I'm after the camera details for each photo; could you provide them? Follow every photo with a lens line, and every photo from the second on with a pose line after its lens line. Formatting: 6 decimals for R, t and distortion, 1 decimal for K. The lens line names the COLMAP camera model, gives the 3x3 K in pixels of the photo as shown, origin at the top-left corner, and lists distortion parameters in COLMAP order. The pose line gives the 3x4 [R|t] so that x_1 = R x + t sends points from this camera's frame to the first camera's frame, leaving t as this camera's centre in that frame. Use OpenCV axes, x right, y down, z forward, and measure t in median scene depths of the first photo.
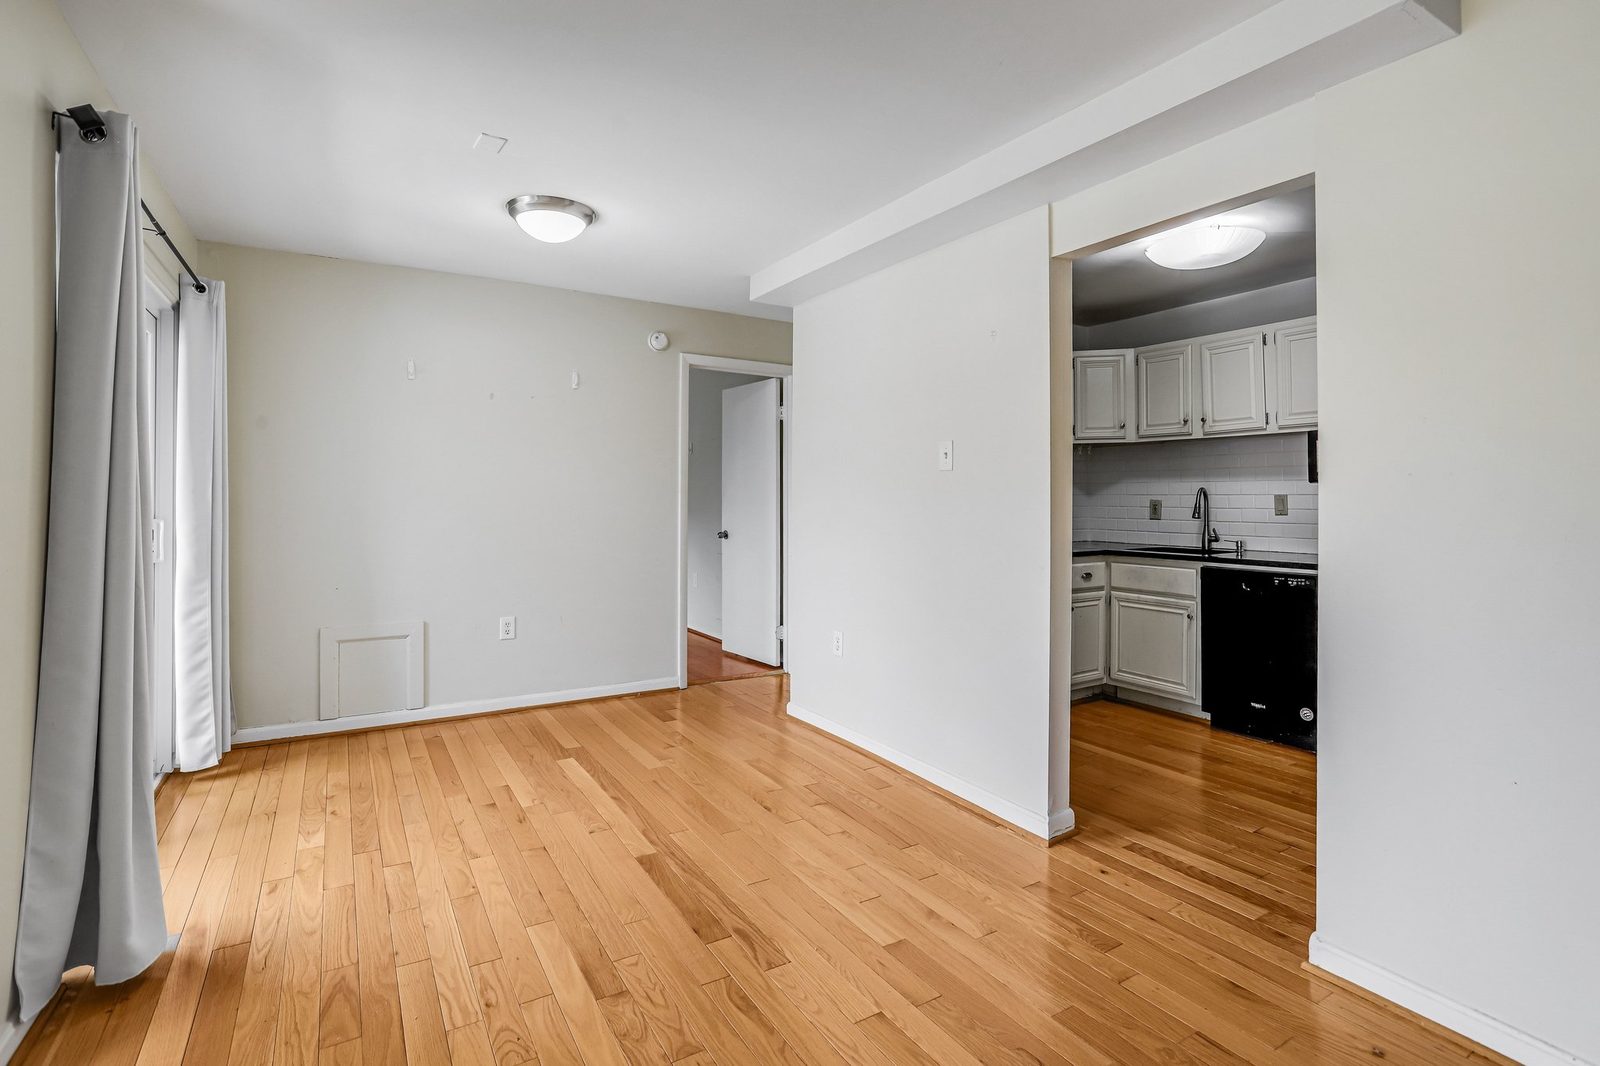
lens RADIAL K [[780.1, 0, 820.3], [0, 780.1, 494.2], [0, 0, 1]] dist [-0.024304, 0.000854]
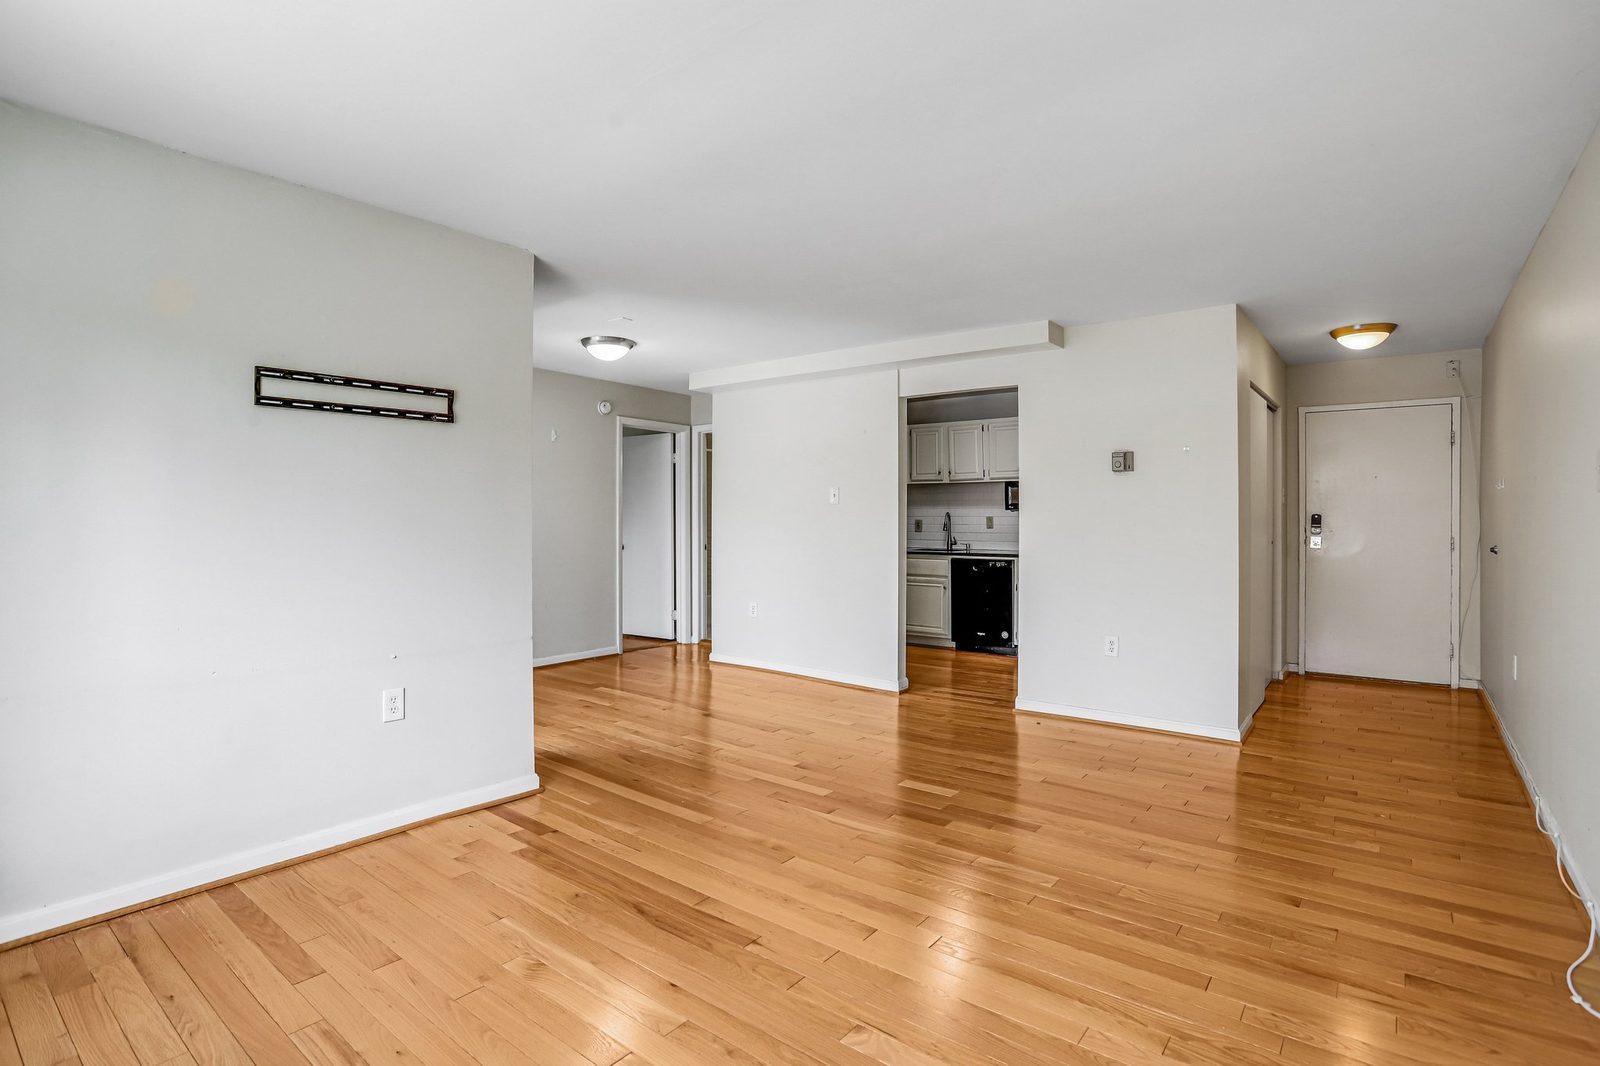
lens RADIAL K [[798.5, 0, 821.7], [0, 798.5, 521.9], [0, 0, 1]] dist [-0.079707, 0.037964]
pose [[0.933495, -0.004277, 0.358565, -0.413884], [0.000161, 0.999934, 0.011508, -0.008304], [-0.358590, -0.010684, 0.933434, -0.553345]]
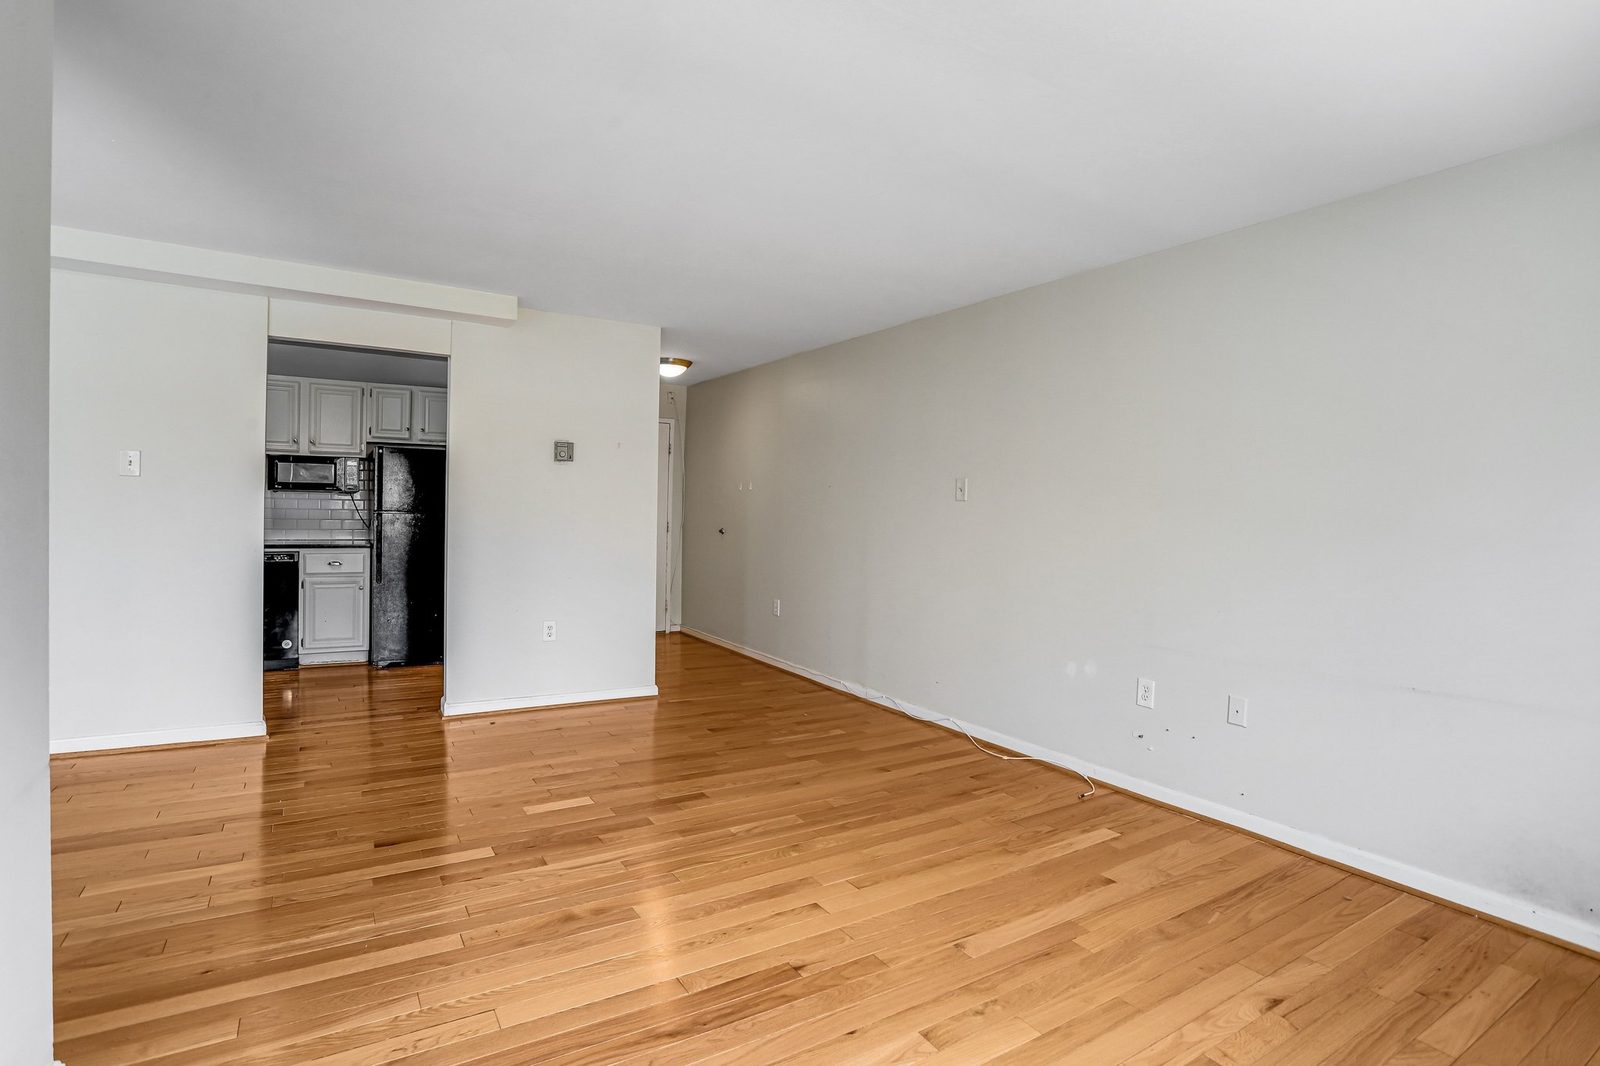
lens RADIAL K [[781.5, 0, 818.9], [0, 781.5, 532.7], [0, 0, 1]] dist [-0.080590, 0.044677]
pose [[-0.017501, -0.030221, 0.999390, -0.766021], [-0.029958, 0.999110, 0.029688, -0.006856], [-0.999398, -0.029420, -0.018391, -0.005143]]
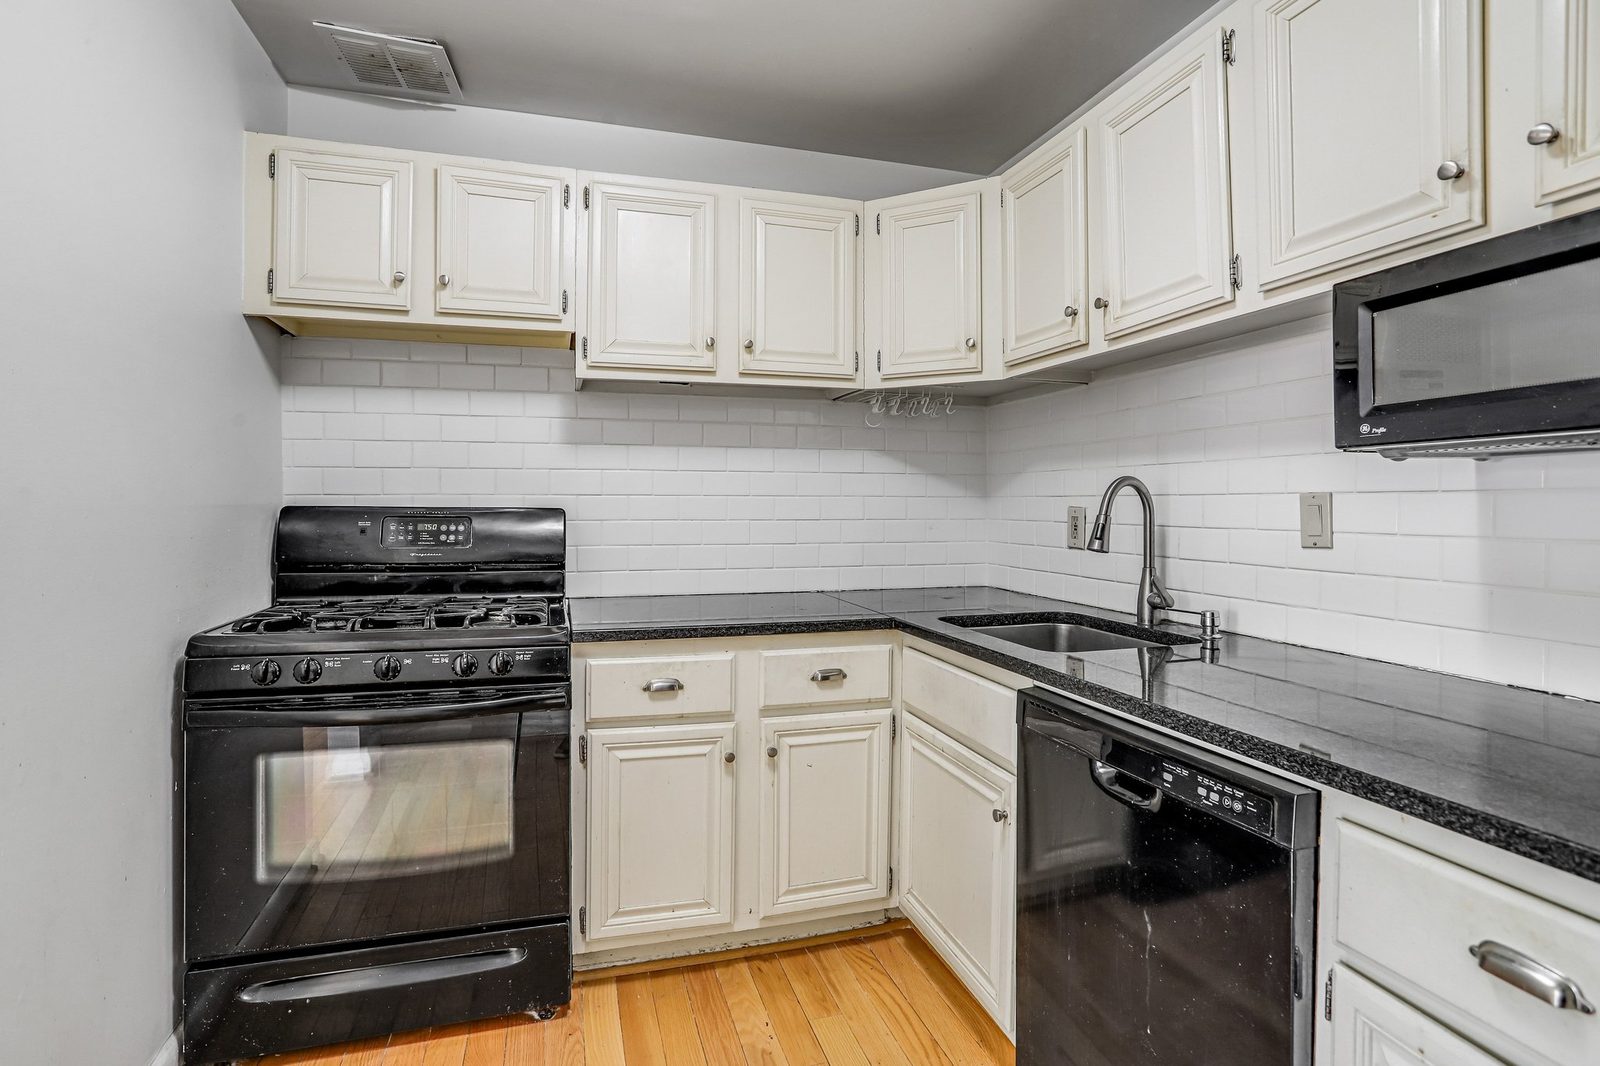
lens RADIAL K [[791.3, 0, 796.2], [0, 791.3, 510.3], [0, 0, 1]] dist [-0.062489, 0.040719]
pose [[0.960373, 0.006399, -0.278646, 0.489352], [-0.003422, 0.999932, 0.011168, 0.006087], [0.278698, -0.009772, 0.960329, 0.613084]]
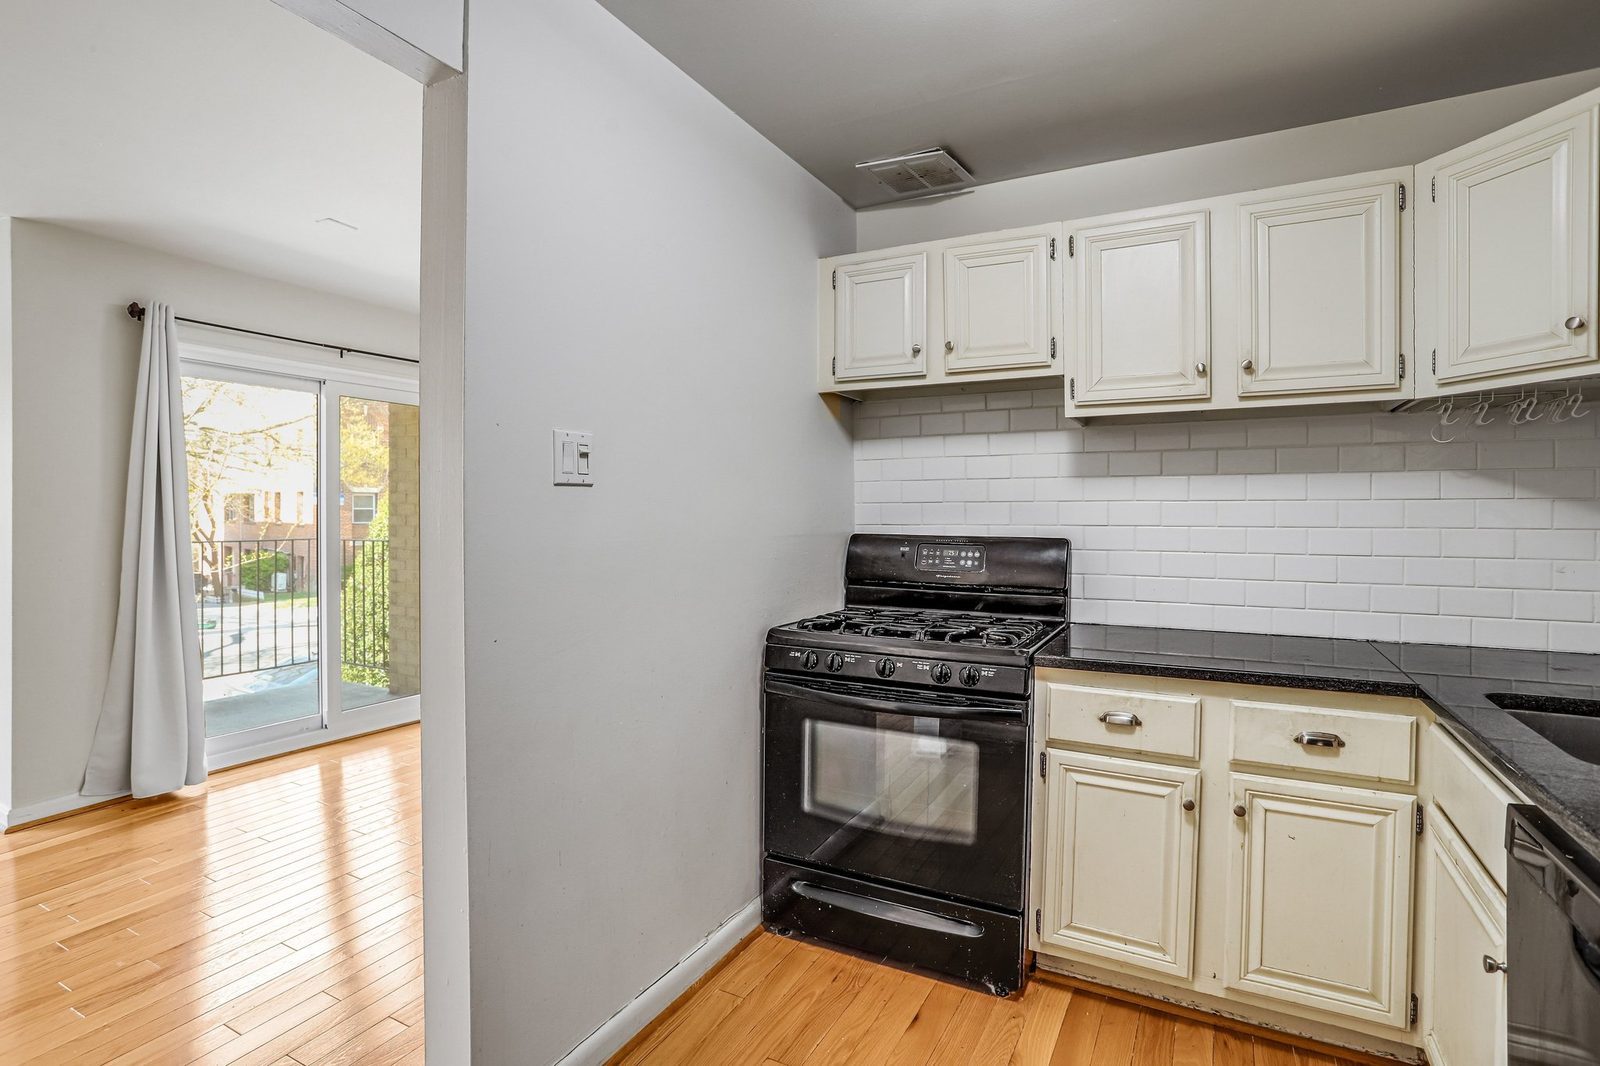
lens RADIAL K [[790.5, 0, 831.3], [0, 790.5, 527.2], [0, 0, 1]] dist [-0.055442, 0.040434]
pose [[0.509123, 0.016919, -0.860528, 0.598365], [-0.000307, 0.999810, 0.019476, -0.009003], [0.860694, -0.009652, 0.509031, 0.648892]]
